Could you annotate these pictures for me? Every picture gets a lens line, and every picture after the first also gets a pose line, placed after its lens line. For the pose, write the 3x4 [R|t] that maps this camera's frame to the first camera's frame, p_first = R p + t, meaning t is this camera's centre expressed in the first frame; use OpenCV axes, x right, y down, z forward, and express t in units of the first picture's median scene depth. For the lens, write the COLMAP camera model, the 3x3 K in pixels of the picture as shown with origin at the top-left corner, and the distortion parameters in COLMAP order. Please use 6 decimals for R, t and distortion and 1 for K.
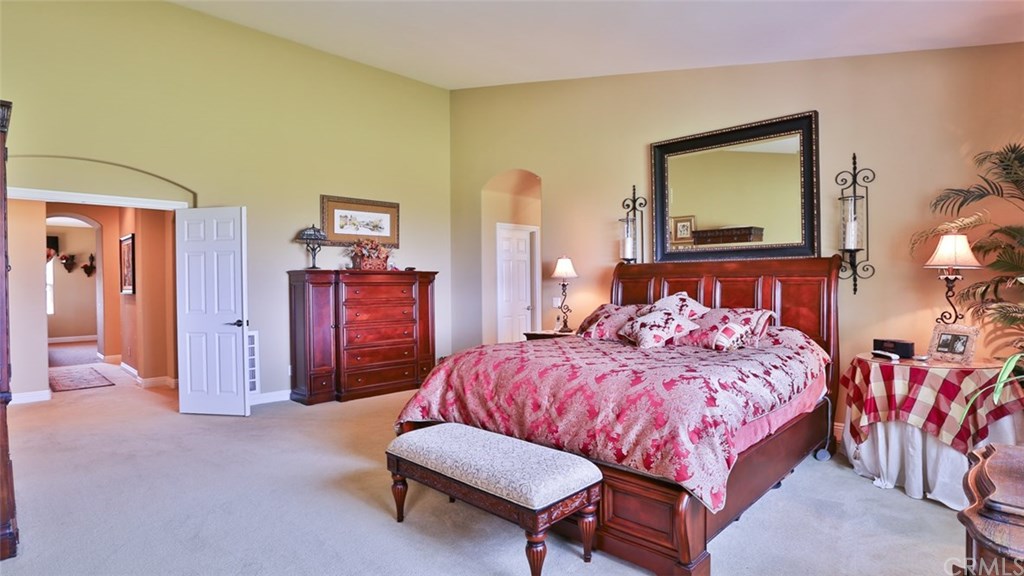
lens RADIAL K [[523.4, 0, 523.0], [0, 523.4, 288.3], [0, 0, 1]] dist [-0.093479, 0.044312]
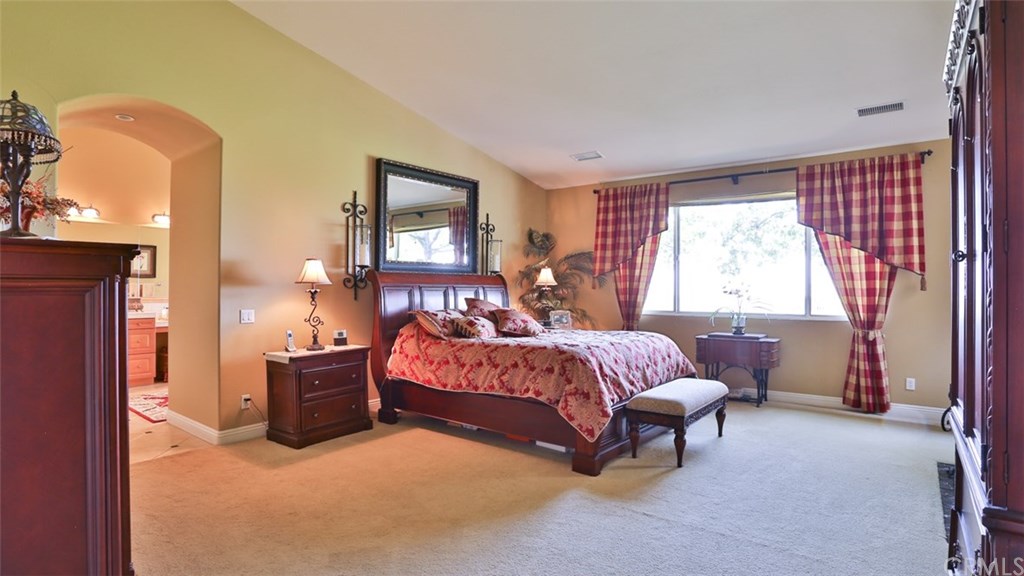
lens RADIAL K [[523.4, 0, 523.0], [0, 523.4, 288.3], [0, 0, 1]] dist [-0.093479, 0.044312]
pose [[-0.097156, 0.019099, 0.995086, -0.780009], [0.012744, 0.999758, -0.017945, 0.006511], [-0.995188, 0.010938, -0.097376, 0.781728]]
